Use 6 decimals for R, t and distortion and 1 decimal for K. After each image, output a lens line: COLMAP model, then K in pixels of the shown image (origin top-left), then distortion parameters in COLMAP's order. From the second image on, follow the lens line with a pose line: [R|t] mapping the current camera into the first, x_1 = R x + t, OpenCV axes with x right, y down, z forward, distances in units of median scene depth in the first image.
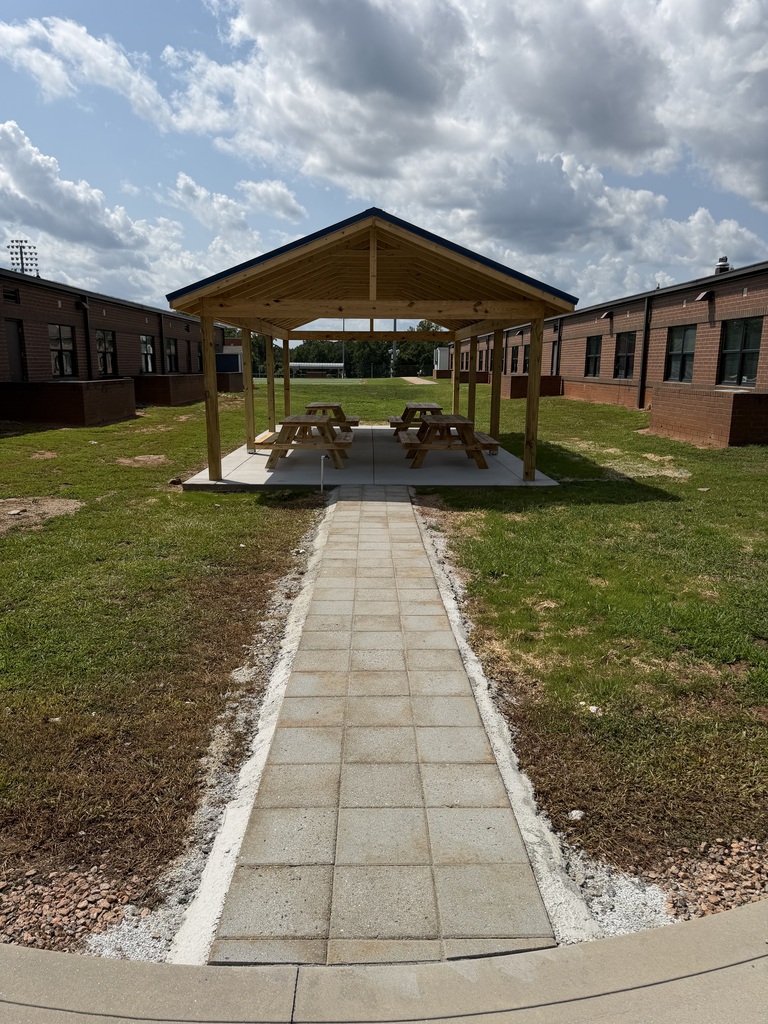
lens RADIAL K [[749.5, 0, 376.1], [0, 749.5, 529.4], [0, 0, 1]] dist [0.049593, -0.037839]
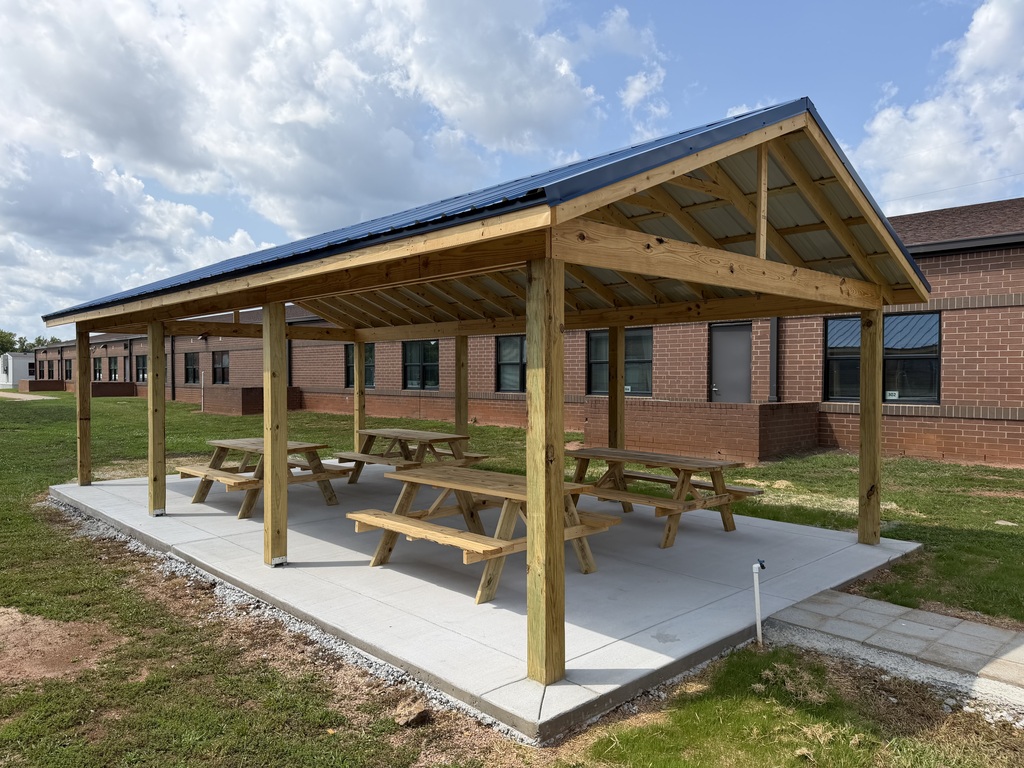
lens RADIAL K [[749.5, 0, 523.8], [0, 749.5, 395.5], [0, 0, 1]] dist [0.049593, -0.037839]
pose [[0.727194, -0.027681, 0.685874, -0.153939], [0.154801, 0.980060, -0.124573, -0.050632], [-0.668749, 0.196762, 0.716979, 0.226138]]
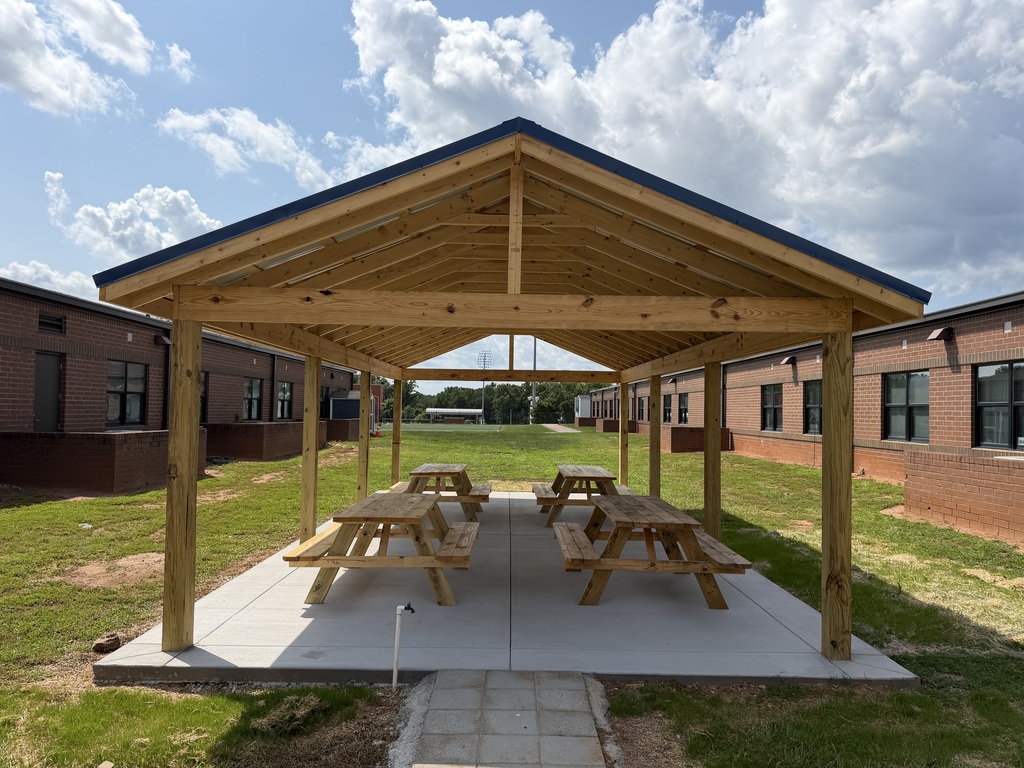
lens RADIAL K [[749.5, 0, 512.2], [0, 749.5, 383.2], [0, 0, 1]] dist [0.049593, -0.037839]
pose [[0.999915, 0.012502, -0.003638, -0.000876], [-0.013014, 0.967974, -0.250713, -0.035447], [0.000387, 0.250739, 0.968055, 0.157700]]
